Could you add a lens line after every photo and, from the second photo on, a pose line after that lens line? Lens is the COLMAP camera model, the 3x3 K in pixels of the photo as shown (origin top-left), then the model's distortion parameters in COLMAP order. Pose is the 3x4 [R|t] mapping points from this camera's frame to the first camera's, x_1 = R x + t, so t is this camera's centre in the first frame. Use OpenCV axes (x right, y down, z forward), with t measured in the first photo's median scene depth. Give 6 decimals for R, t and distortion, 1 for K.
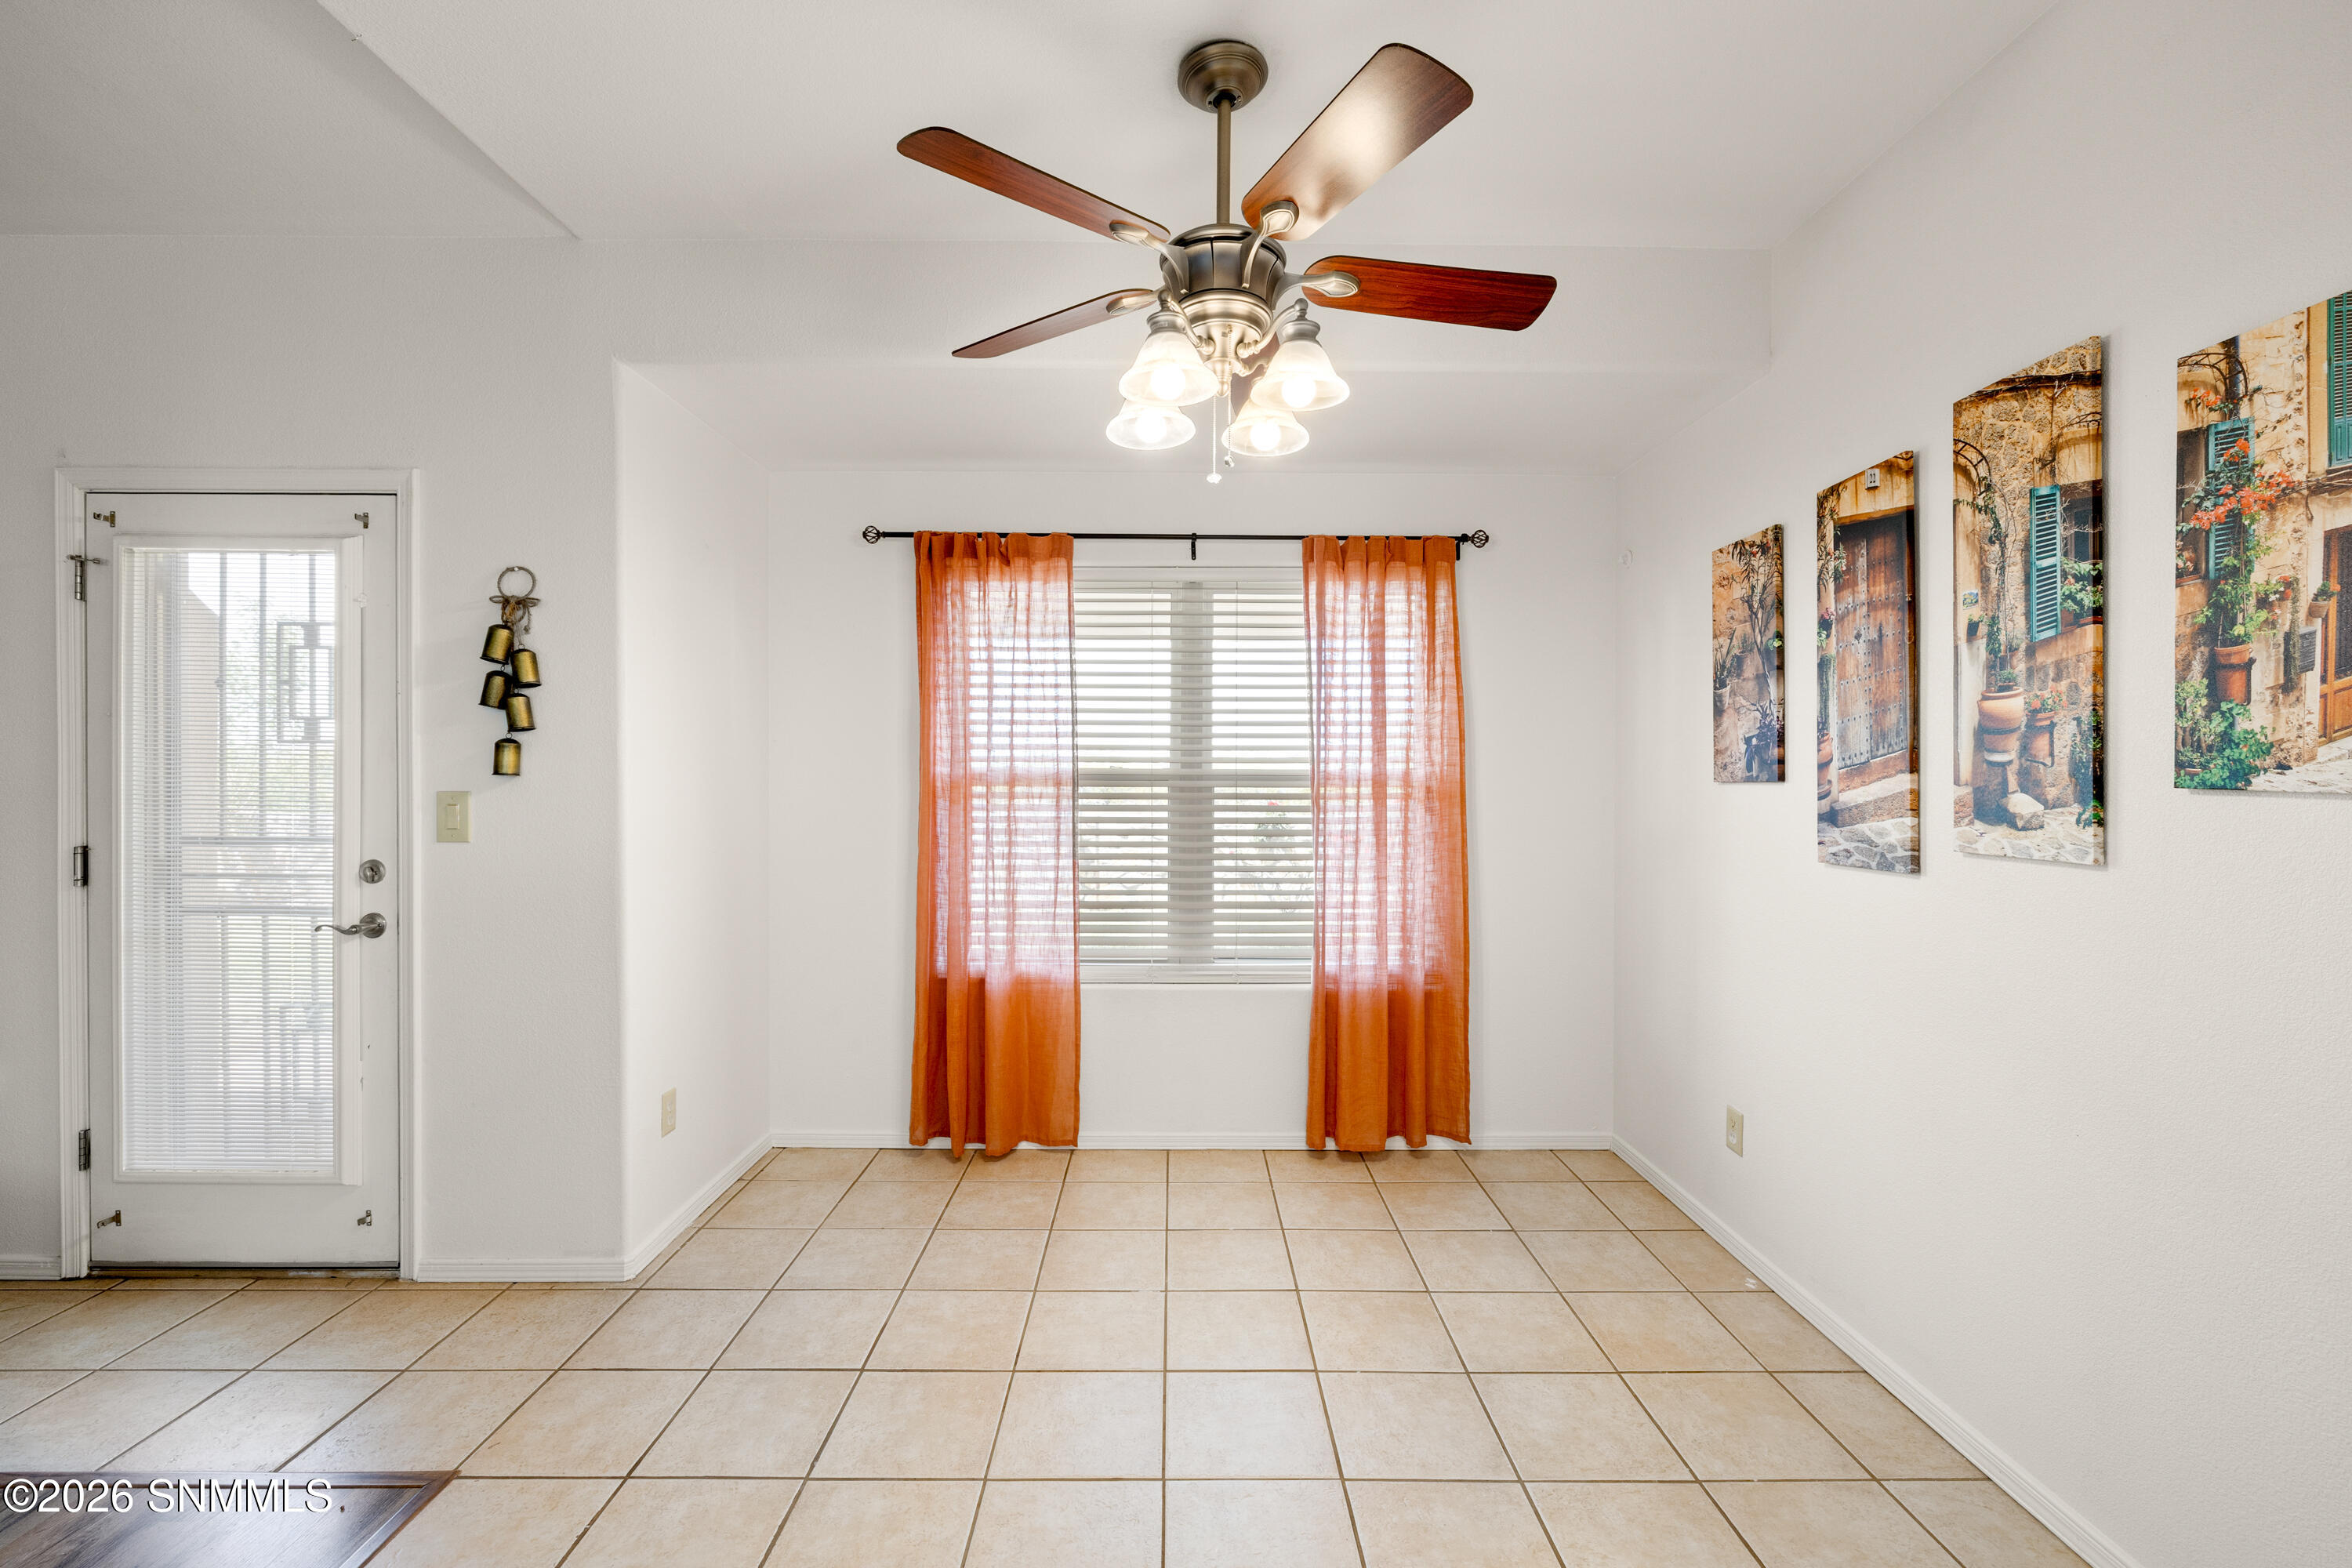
lens RADIAL K [[985.4, 0, 1177.5], [0, 985.4, 773.2], [0, 0, 1]] dist [-0.000449, -0.000097]
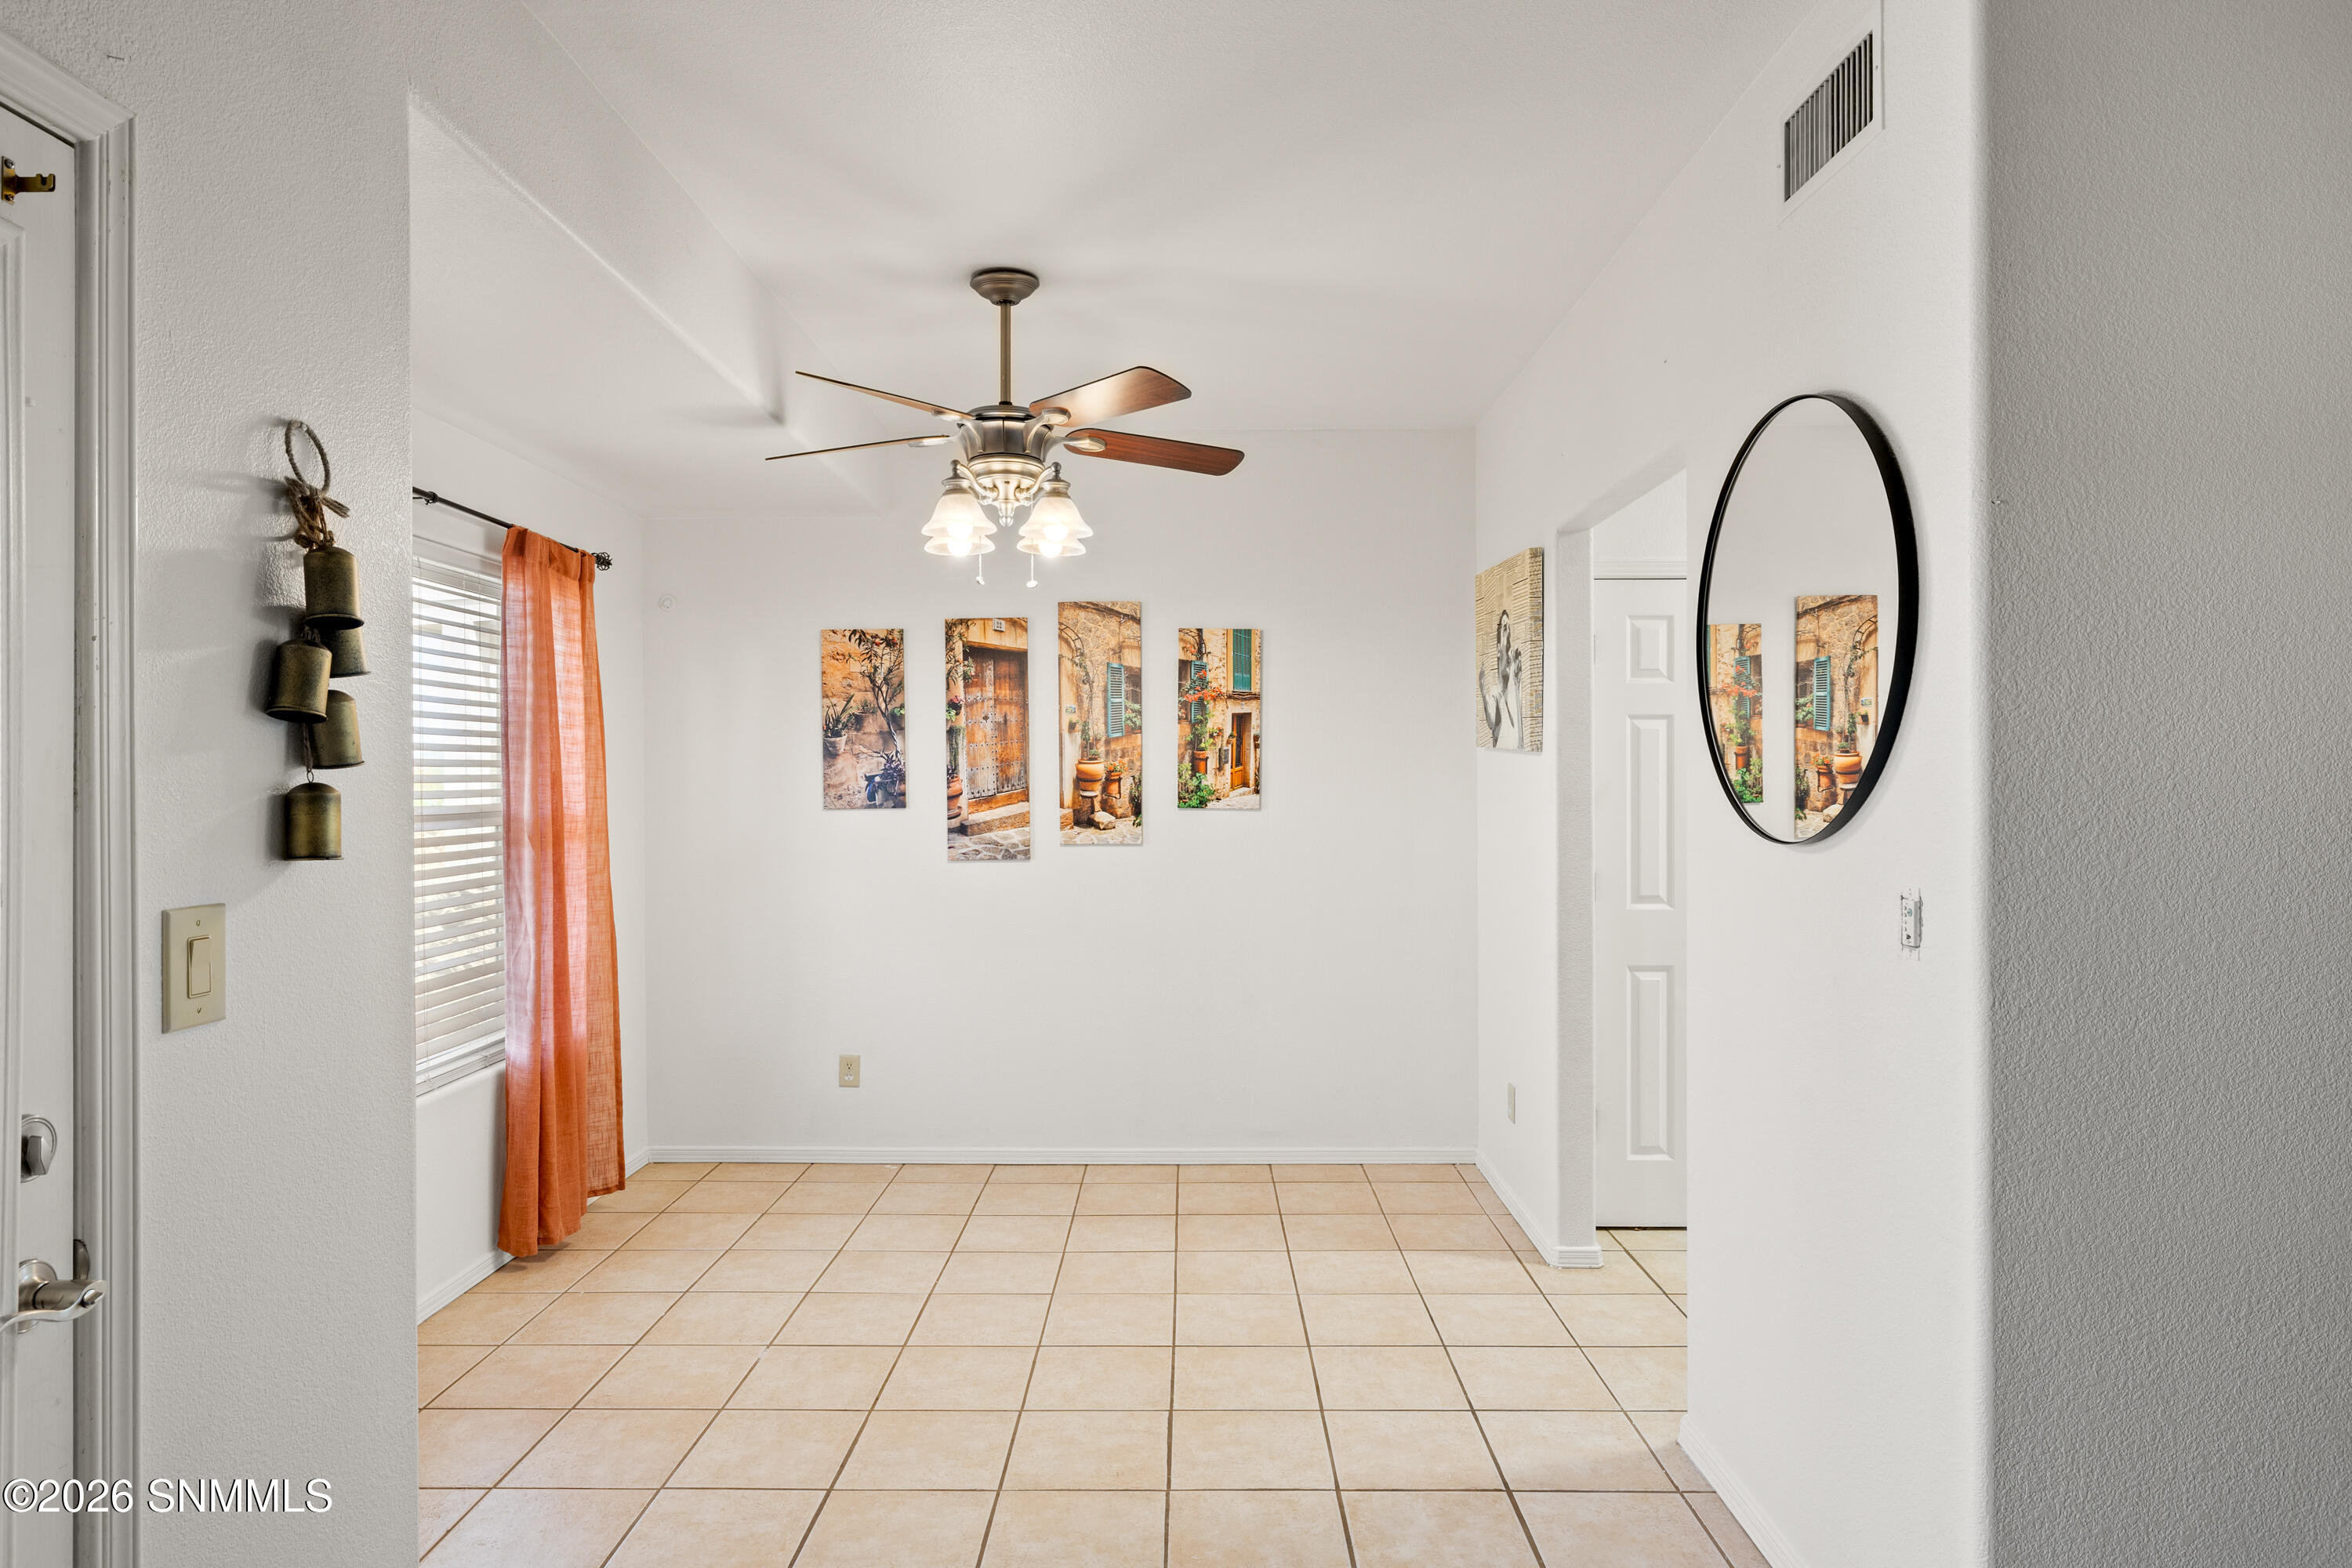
lens RADIAL K [[1316.9, 0, 1172.0], [0, 1316.9, 776.9], [0, 0, 1]] dist [0.000624, -0.000434]
pose [[0.020282, -0.001300, 0.999793, -1.694333], [0.002325, 0.999997, 0.001253, -0.049990], [-0.999792, 0.002299, 0.020285, 0.741789]]
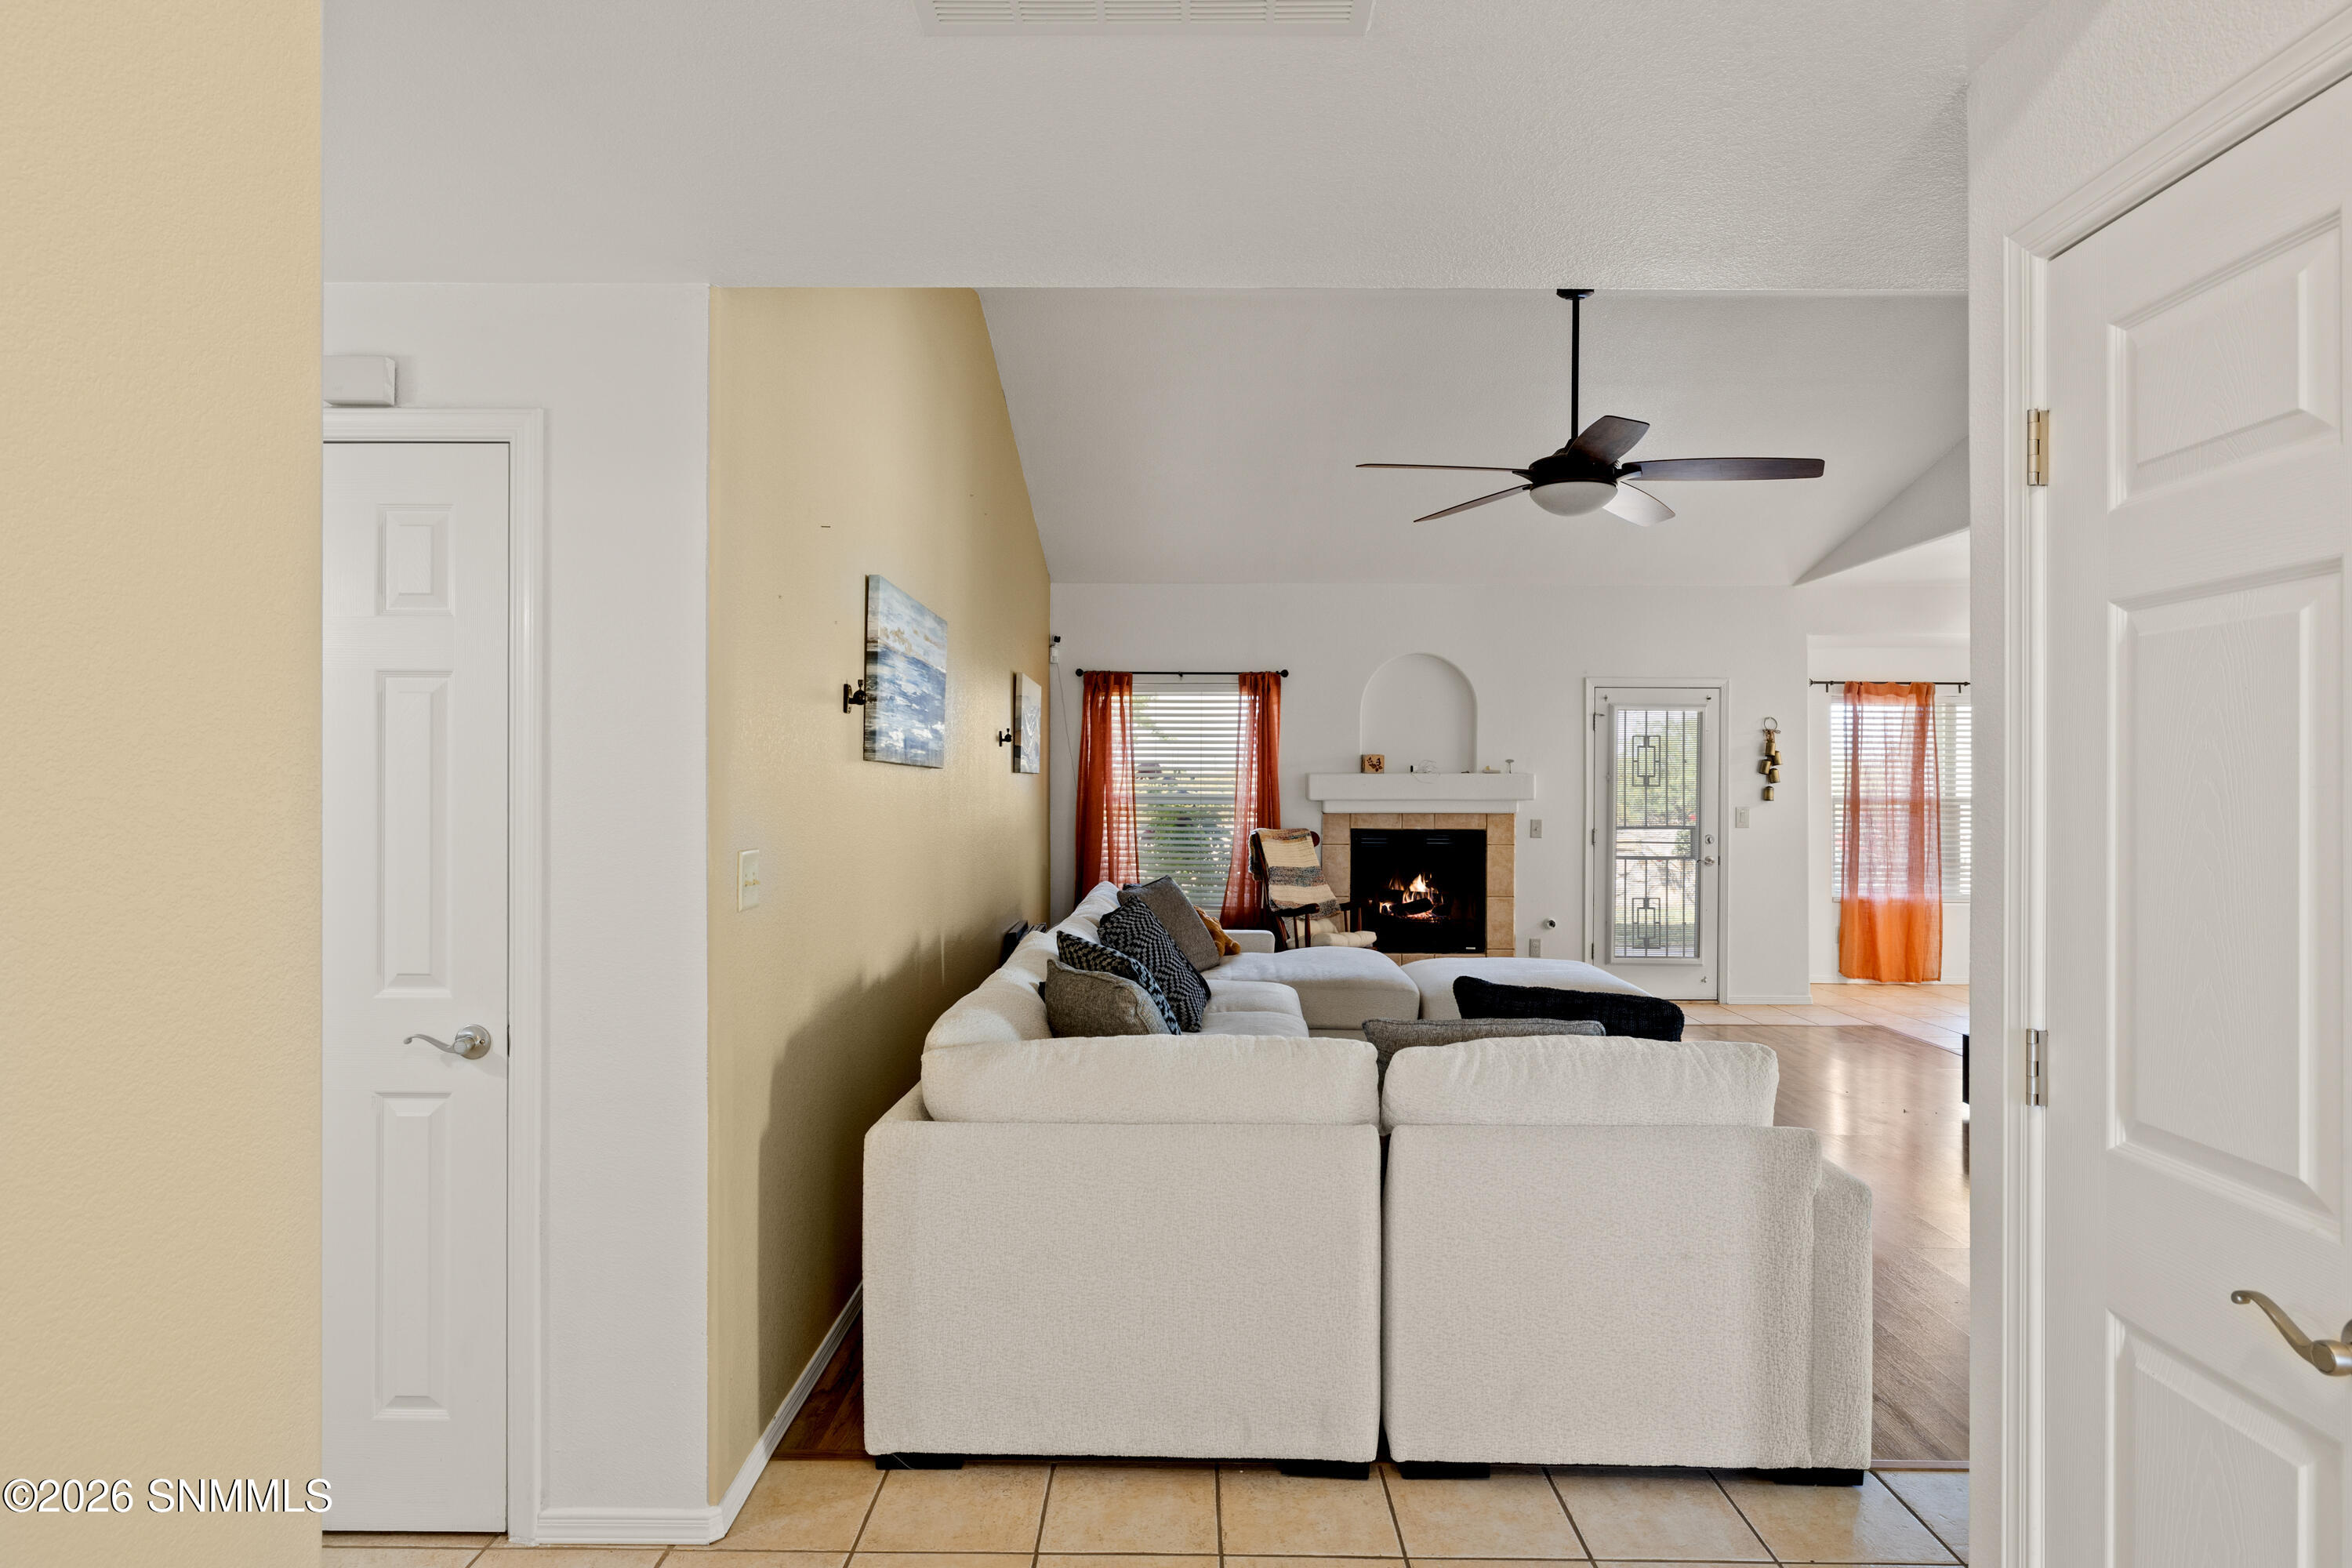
lens RADIAL K [[1197.9, 0, 1171.0], [0, 1197.9, 791.4], [0, 0, 1]] dist [0.000196, -0.000117]
pose [[0.999652, 0.000667, -0.026373, -2.746161], [-0.000530, 0.999986, 0.005206, -0.049143], [0.026377, -0.005190, 0.999639, -2.699479]]
